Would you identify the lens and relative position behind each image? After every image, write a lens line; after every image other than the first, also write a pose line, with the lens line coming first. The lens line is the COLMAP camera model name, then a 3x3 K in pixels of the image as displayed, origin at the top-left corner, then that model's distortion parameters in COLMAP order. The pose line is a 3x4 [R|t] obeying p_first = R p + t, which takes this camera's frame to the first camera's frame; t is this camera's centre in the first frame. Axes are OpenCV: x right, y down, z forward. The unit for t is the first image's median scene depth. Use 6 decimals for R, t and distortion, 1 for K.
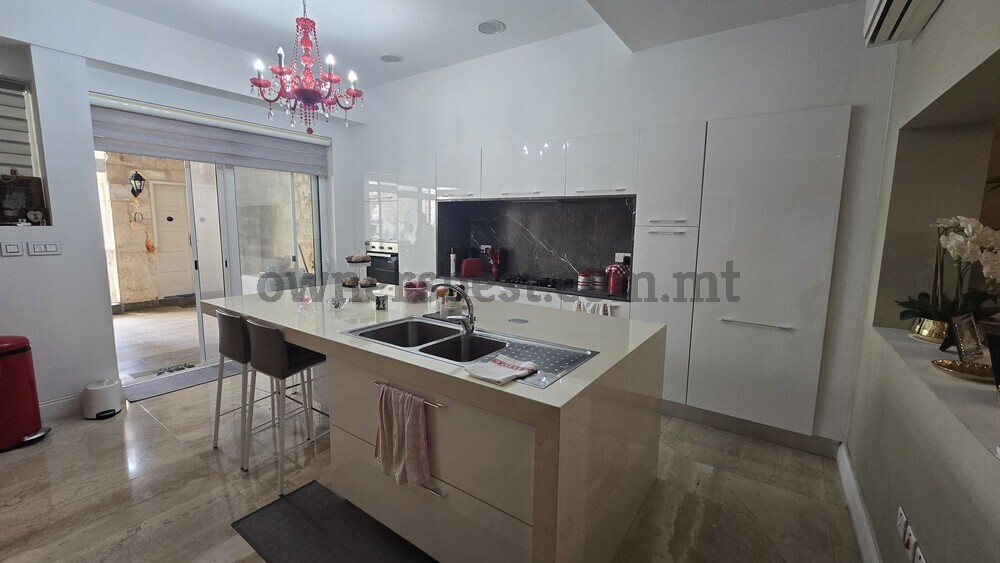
lens RADIAL K [[408.2, 0, 497.6], [0, 408.2, 277.6], [0, 0, 1]] dist [0.000436, 0.000296]
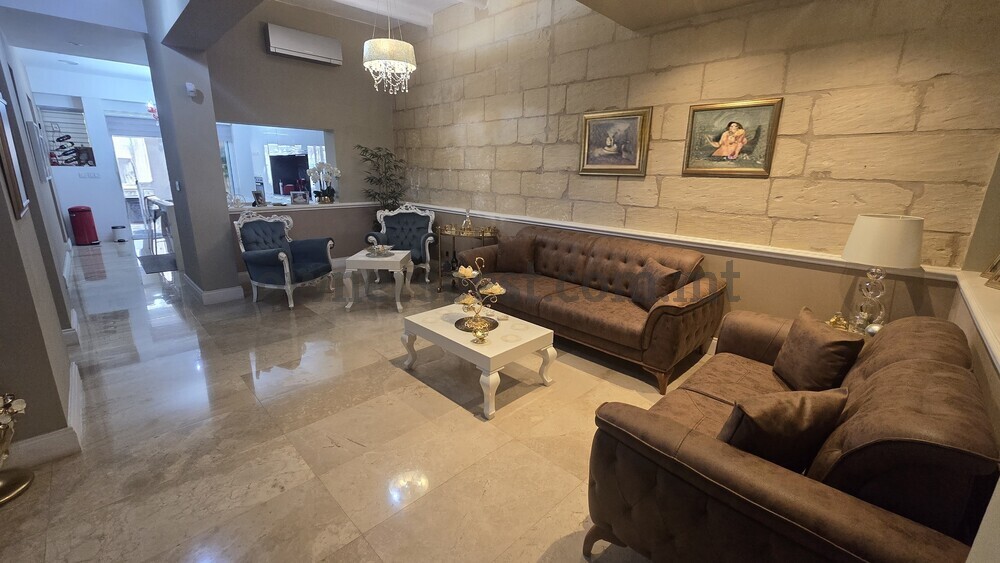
lens RADIAL K [[408.2, 0, 504.1], [0, 408.2, 277.4], [0, 0, 1]] dist [0.000436, 0.000296]
pose [[0.987373, 0.043961, -0.152190, 1.929578], [-0.025095, 0.991998, 0.123733, 0.190220], [0.156411, -0.118352, 0.980576, -1.250174]]
